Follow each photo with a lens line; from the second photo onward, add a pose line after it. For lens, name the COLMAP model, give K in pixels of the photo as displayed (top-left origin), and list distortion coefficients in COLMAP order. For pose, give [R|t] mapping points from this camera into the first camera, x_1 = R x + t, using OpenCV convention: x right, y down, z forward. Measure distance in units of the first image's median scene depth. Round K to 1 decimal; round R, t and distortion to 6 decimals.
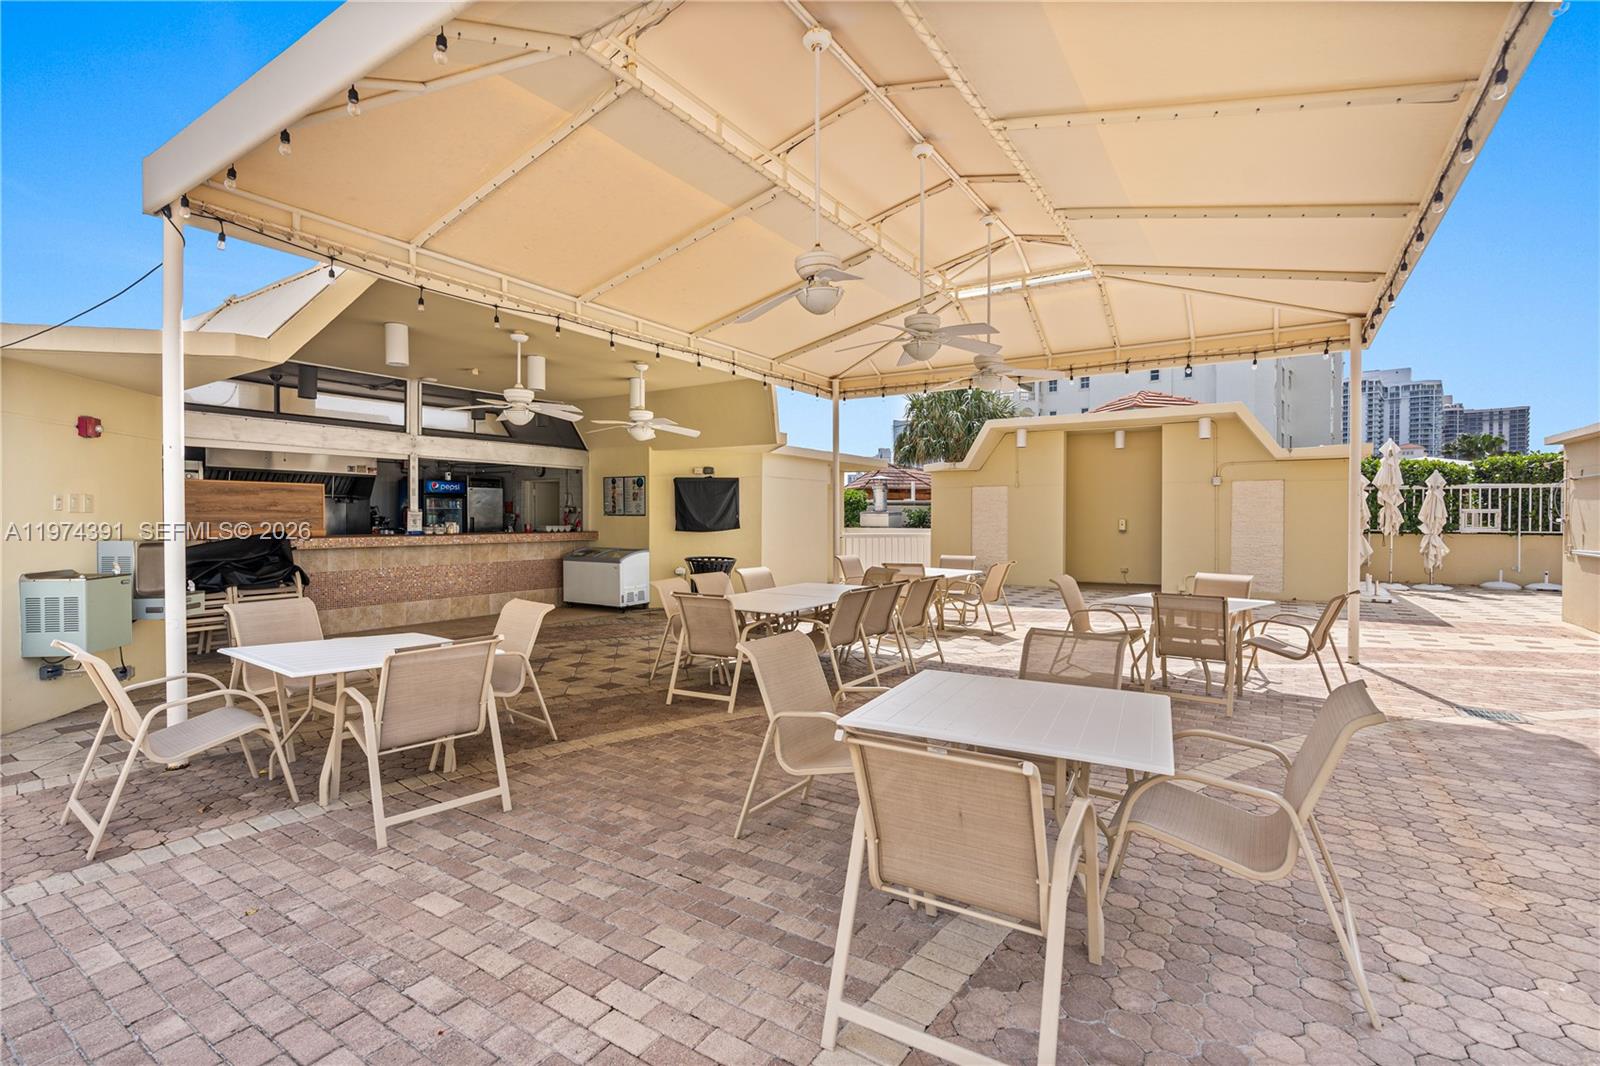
lens RADIAL K [[733.1, 0, 797.7], [0, 733.1, 525.3], [0, 0, 1]] dist [0.000491, 0.000185]
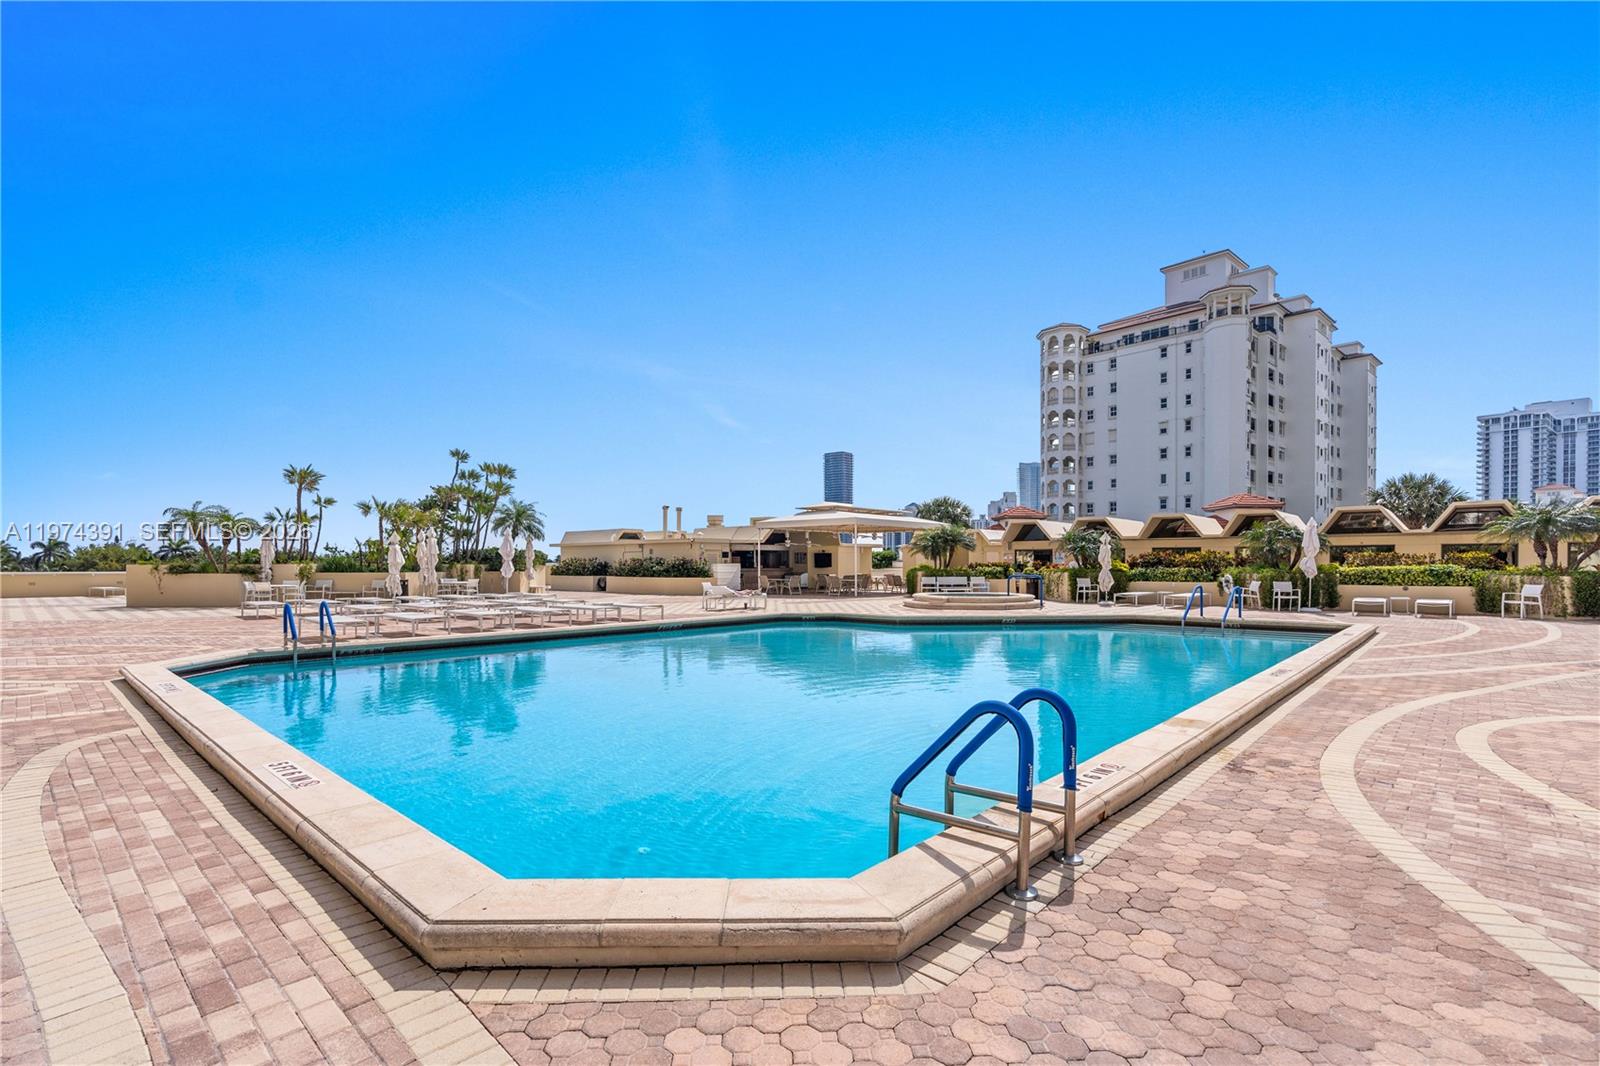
lens RADIAL K [[733.1, 0, 802.4], [0, 733.1, 579.7], [0, 0, 1]] dist [0.000491, 0.000185]
pose [[0.986830, -0.000354, -0.161759, 0.375961], [0.002229, 0.999932, 0.011413, 0.027931], [0.161745, -0.011623, 0.986764, -2.702145]]
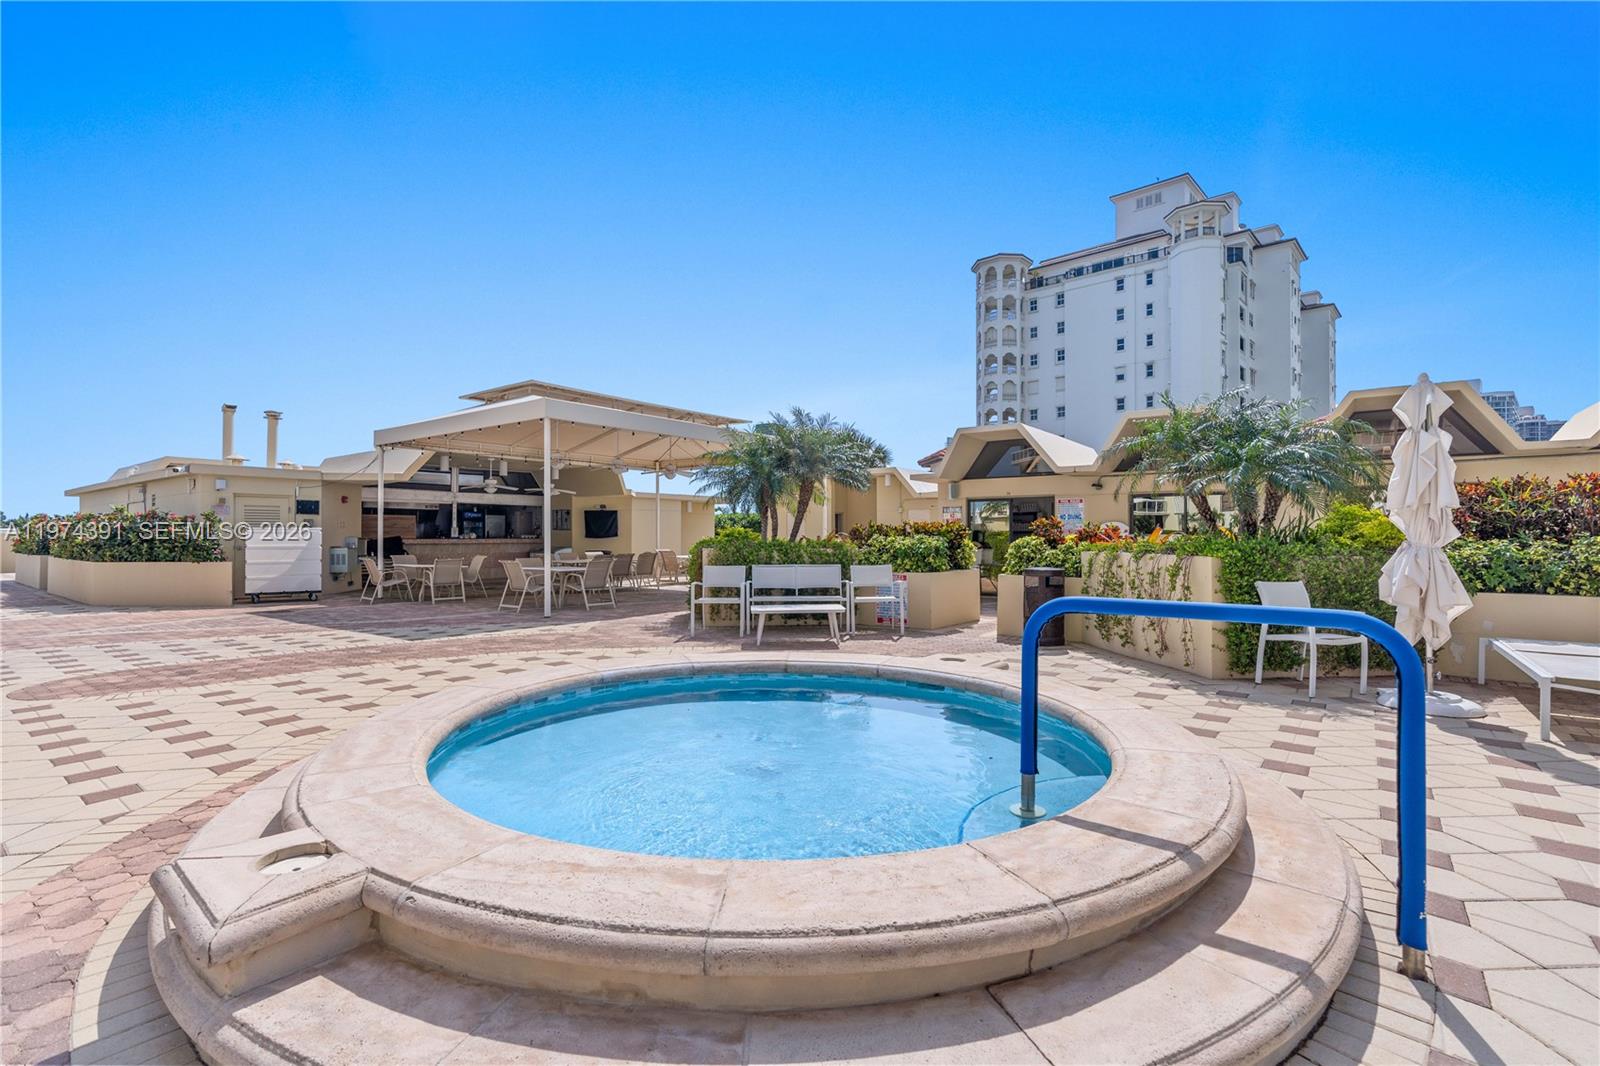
lens RADIAL K [[733.1, 0, 801.2], [0, 733.1, 539.2], [0, 0, 1]] dist [0.000491, 0.000185]
pose [[0.997403, -0.000570, -0.072020, 0.547974], [0.000202, 0.999987, -0.005113, 0.022266], [0.072022, 0.005085, 0.997390, -0.908285]]
